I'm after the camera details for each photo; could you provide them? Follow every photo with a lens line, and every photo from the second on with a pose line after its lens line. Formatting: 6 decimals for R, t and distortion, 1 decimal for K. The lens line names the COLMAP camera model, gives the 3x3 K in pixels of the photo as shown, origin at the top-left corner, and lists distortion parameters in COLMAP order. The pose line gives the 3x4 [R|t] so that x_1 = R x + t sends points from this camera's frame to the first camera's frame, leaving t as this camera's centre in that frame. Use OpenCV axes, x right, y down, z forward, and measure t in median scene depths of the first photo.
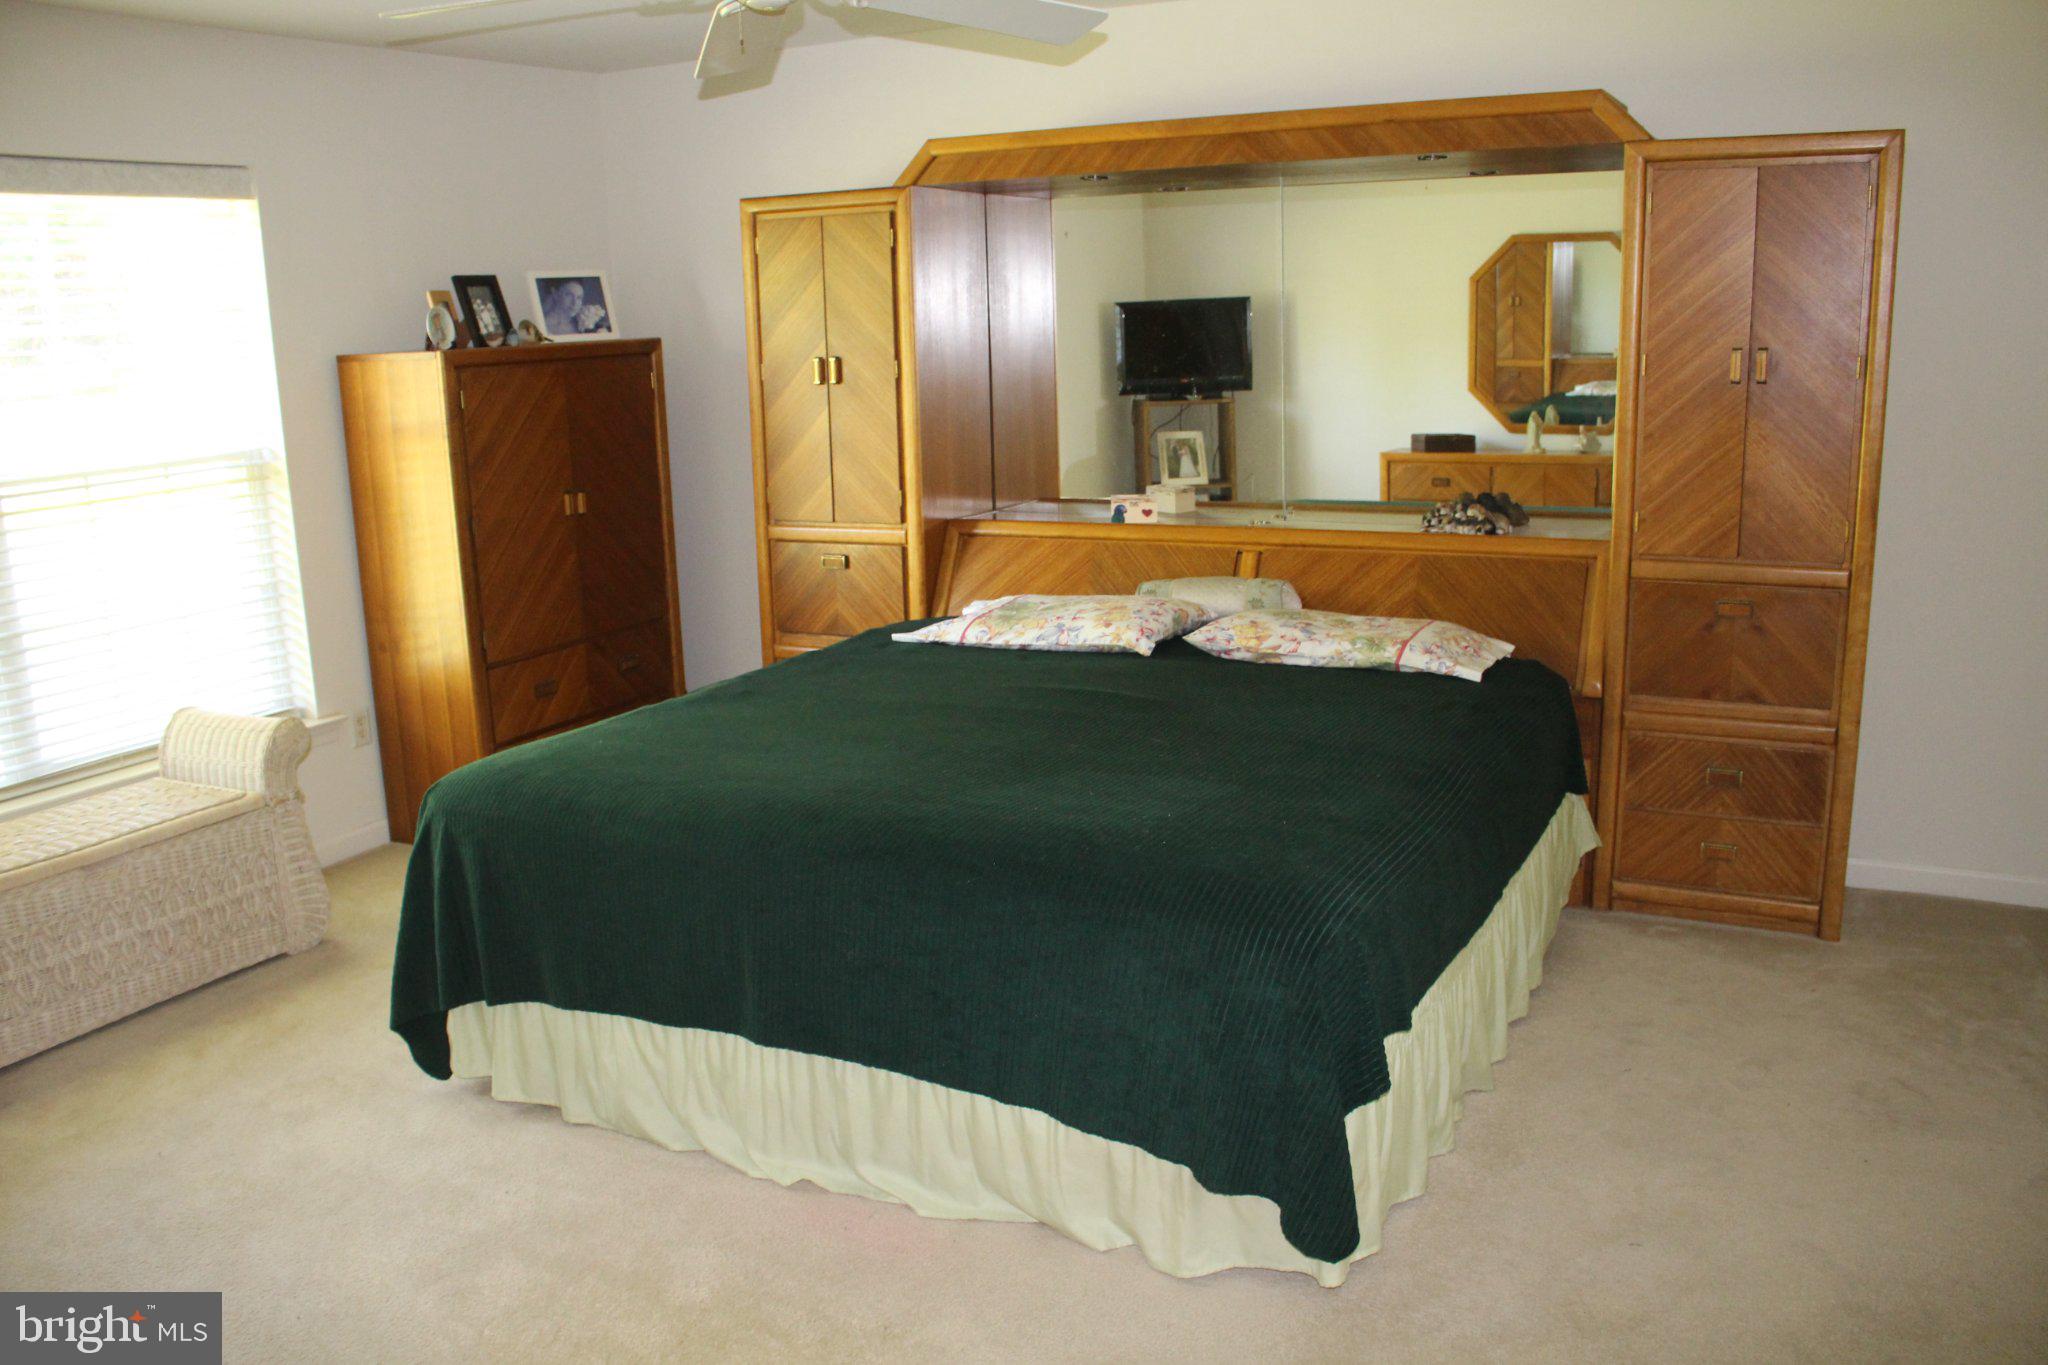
lens RADIAL K [[1708.0, 0, 1019.1], [0, 1708.0, 700.2], [0, 0, 1]] dist [-0.161316, 0.139492]
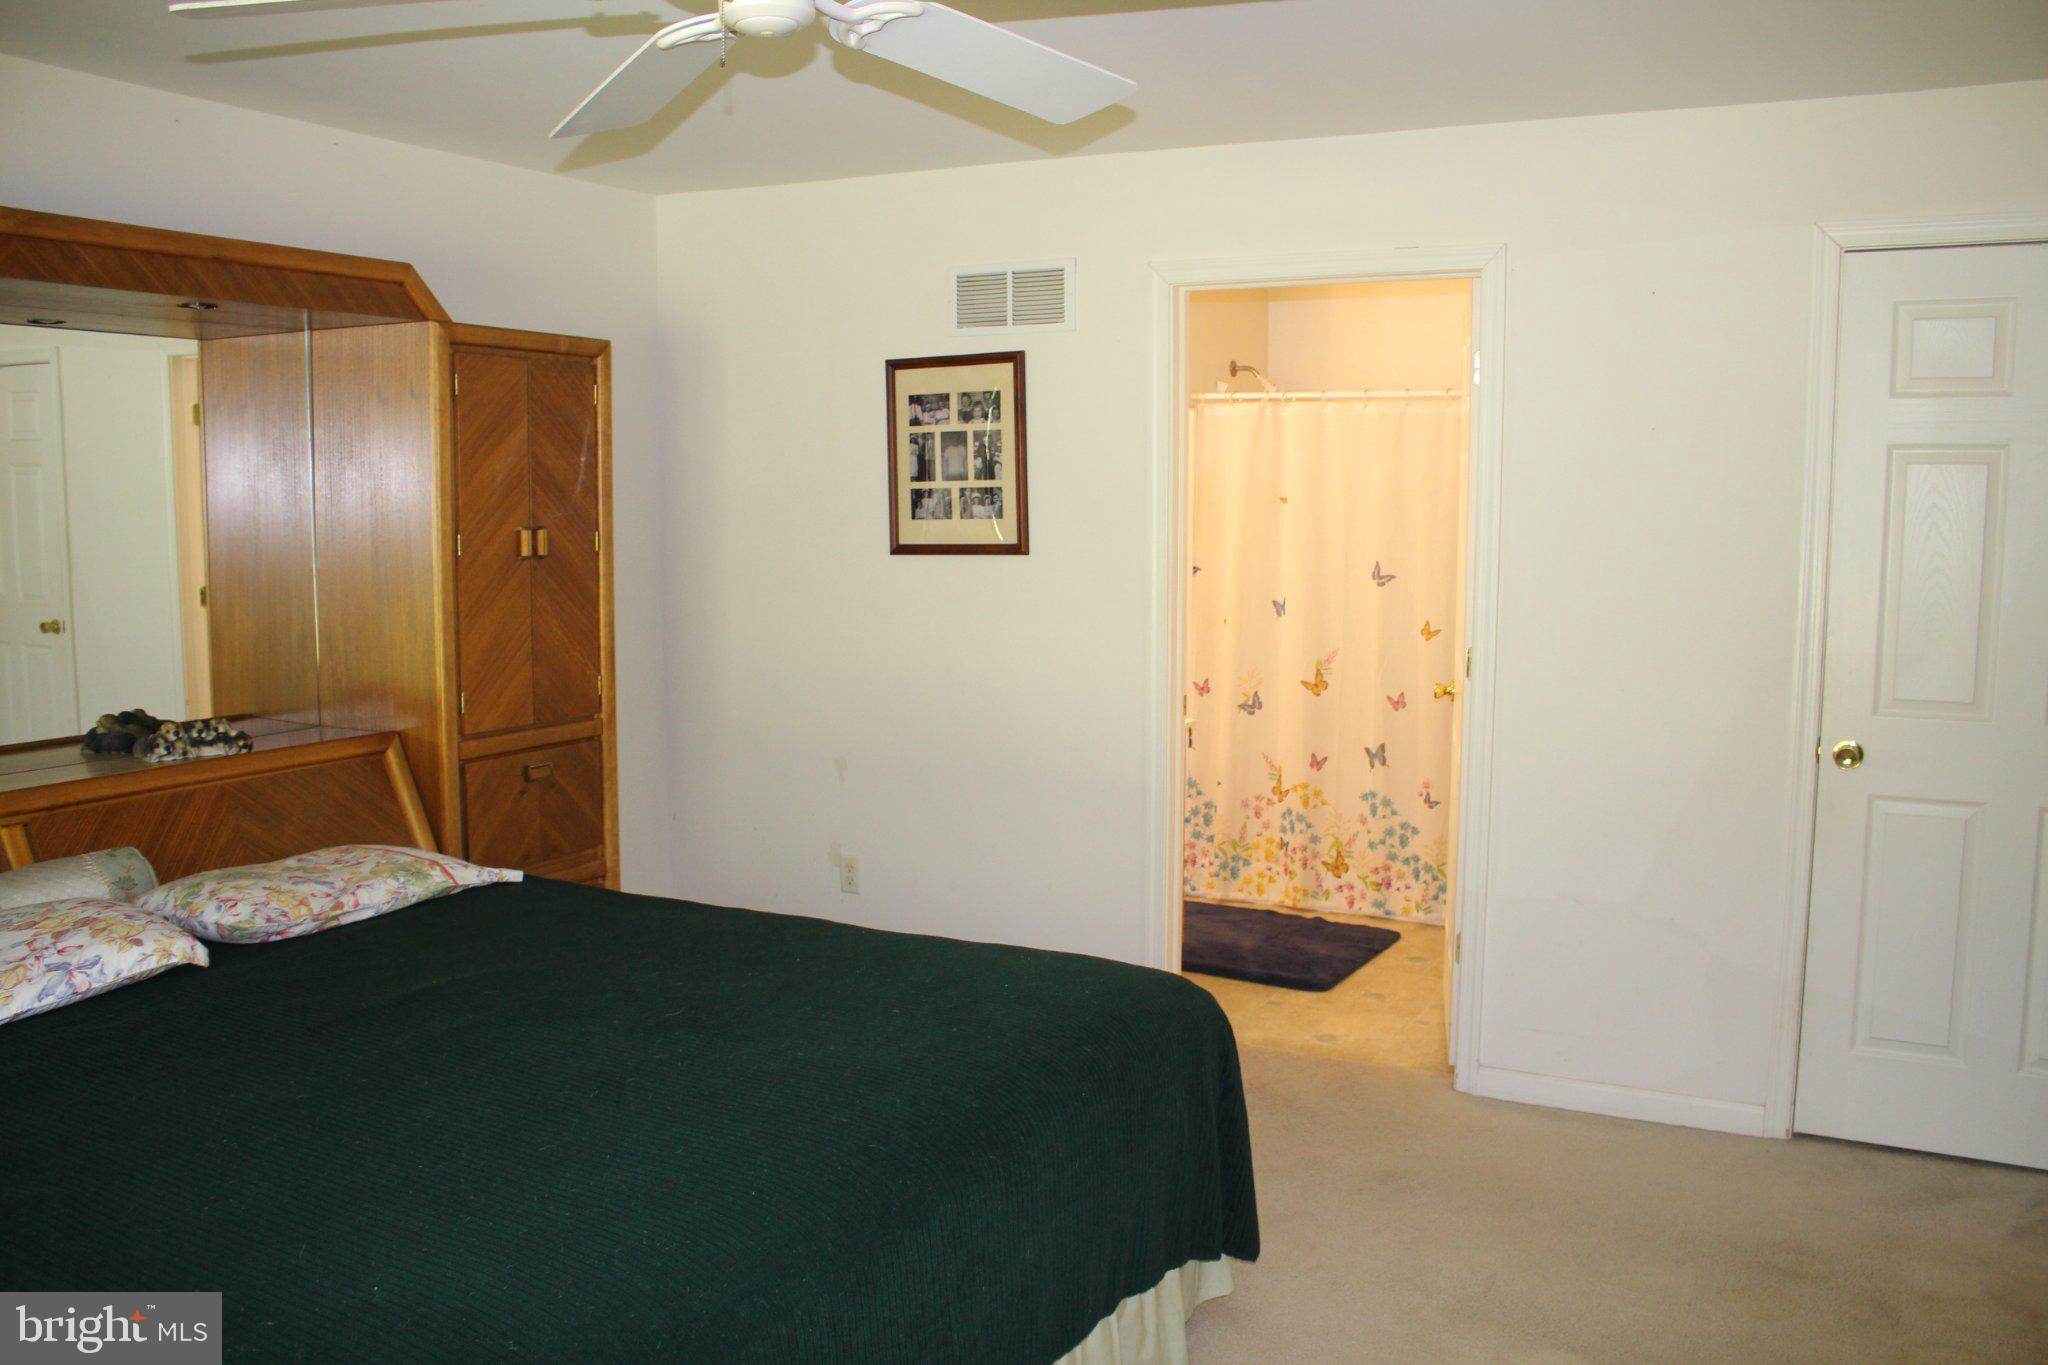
lens RADIAL K [[1708.0, 0, 1019.1], [0, 1708.0, 700.2], [0, 0, 1]] dist [-0.161316, 0.139492]
pose [[0.000867, -0.092652, 0.995698, -0.619198], [0.216711, 0.972054, 0.090263, -0.126972], [-0.976235, 0.215700, 0.020922, 0.661590]]
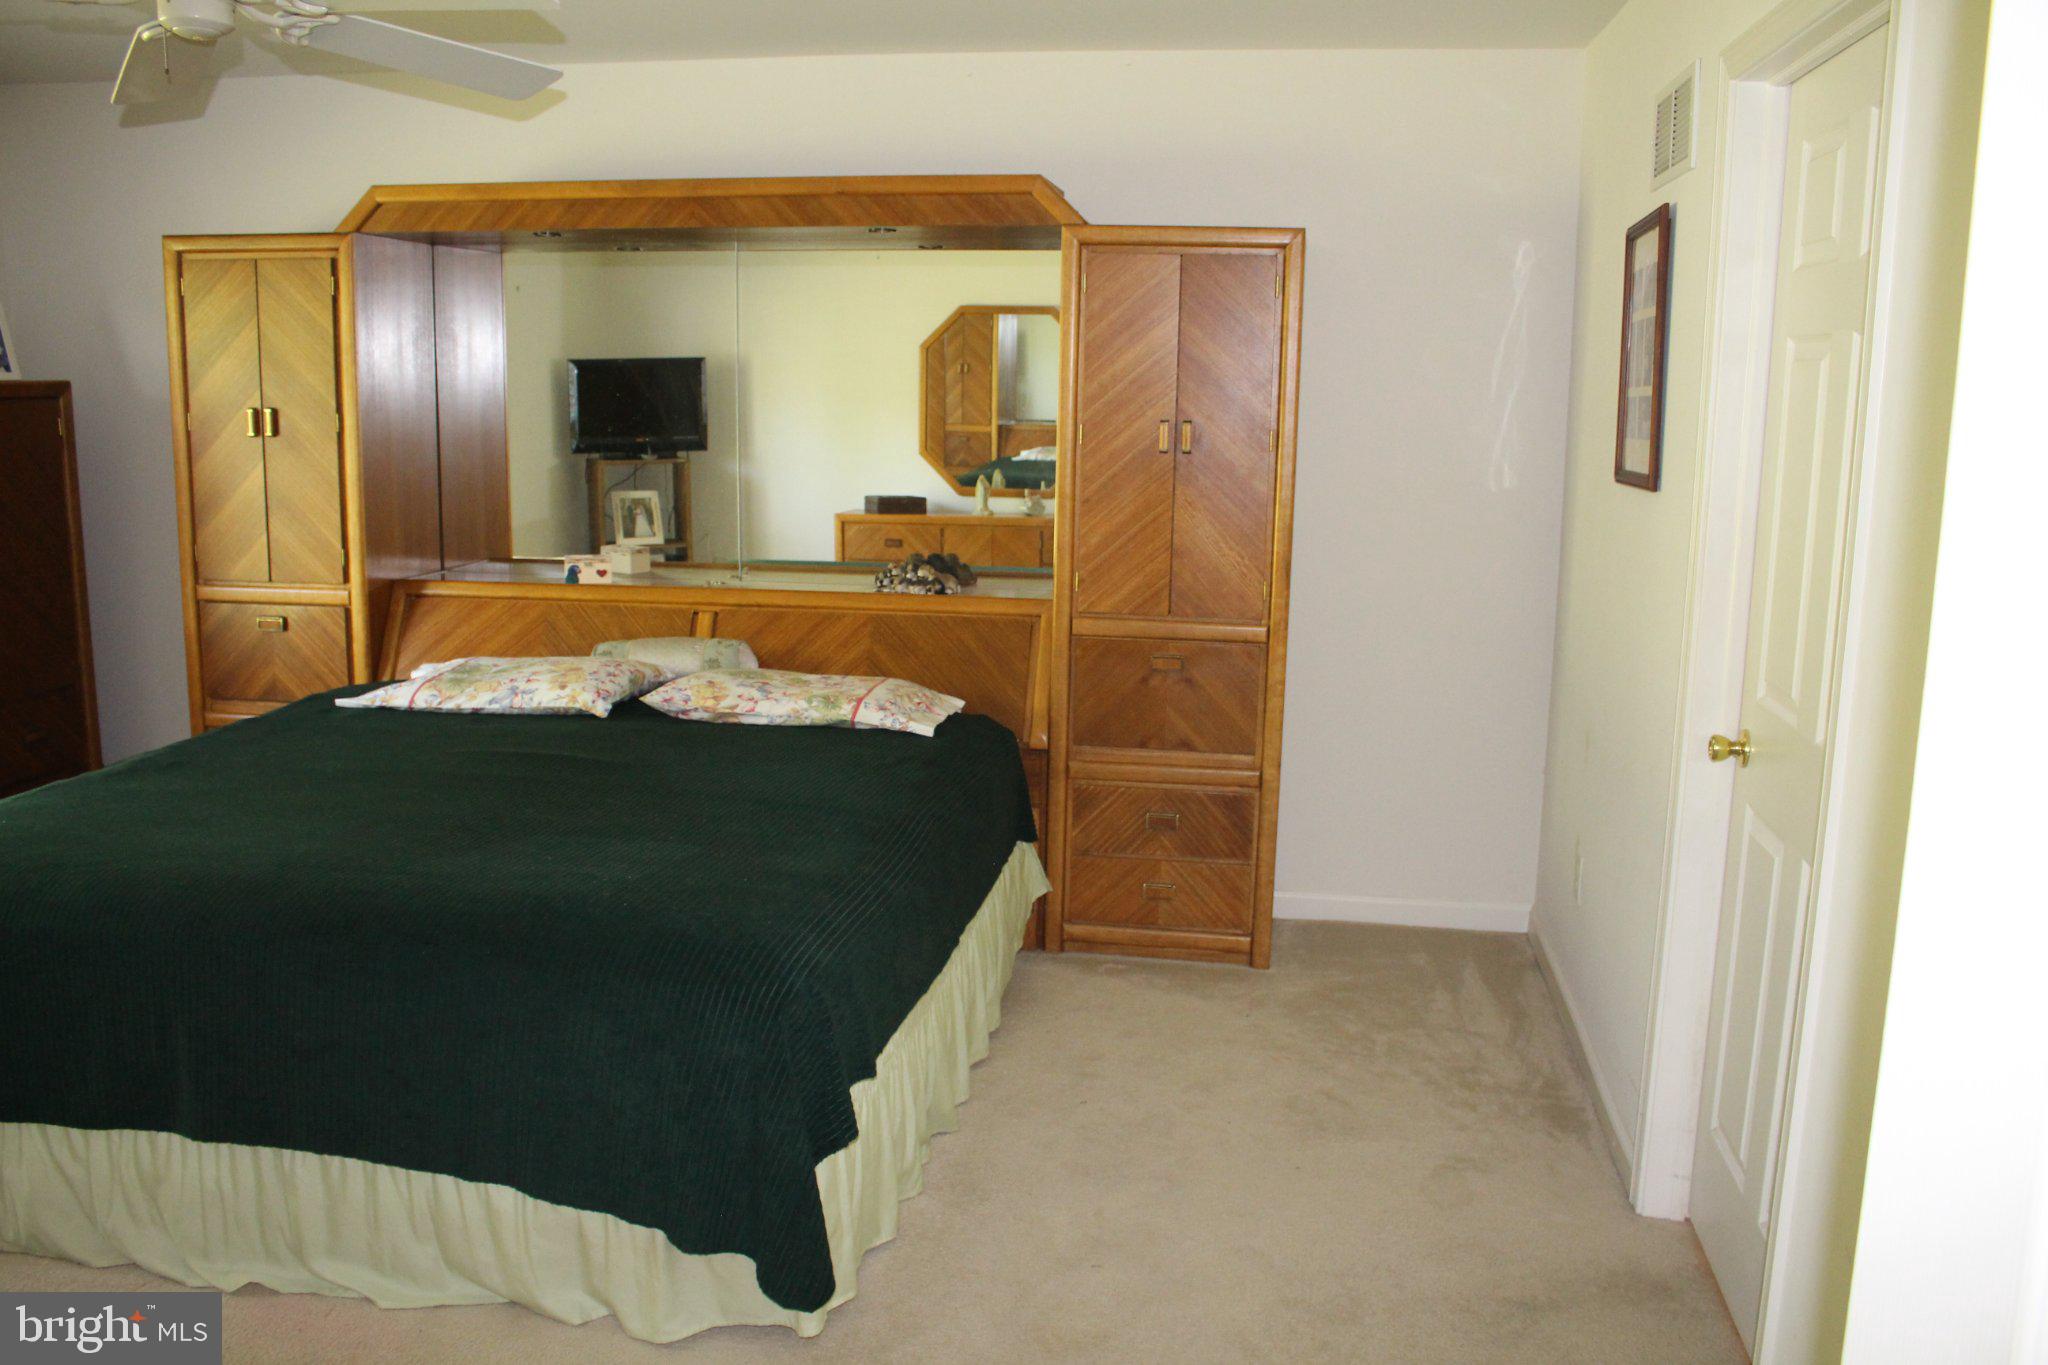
lens RADIAL K [[1708.0, 0, 1019.1], [0, 1708.0, 700.2], [0, 0, 1]] dist [-0.161316, 0.139492]
pose [[0.950484, -0.014440, 0.310437, -0.000652], [0.025312, 0.999198, -0.031019, 0.000564], [-0.309740, 0.037341, 0.950088, -0.009259]]
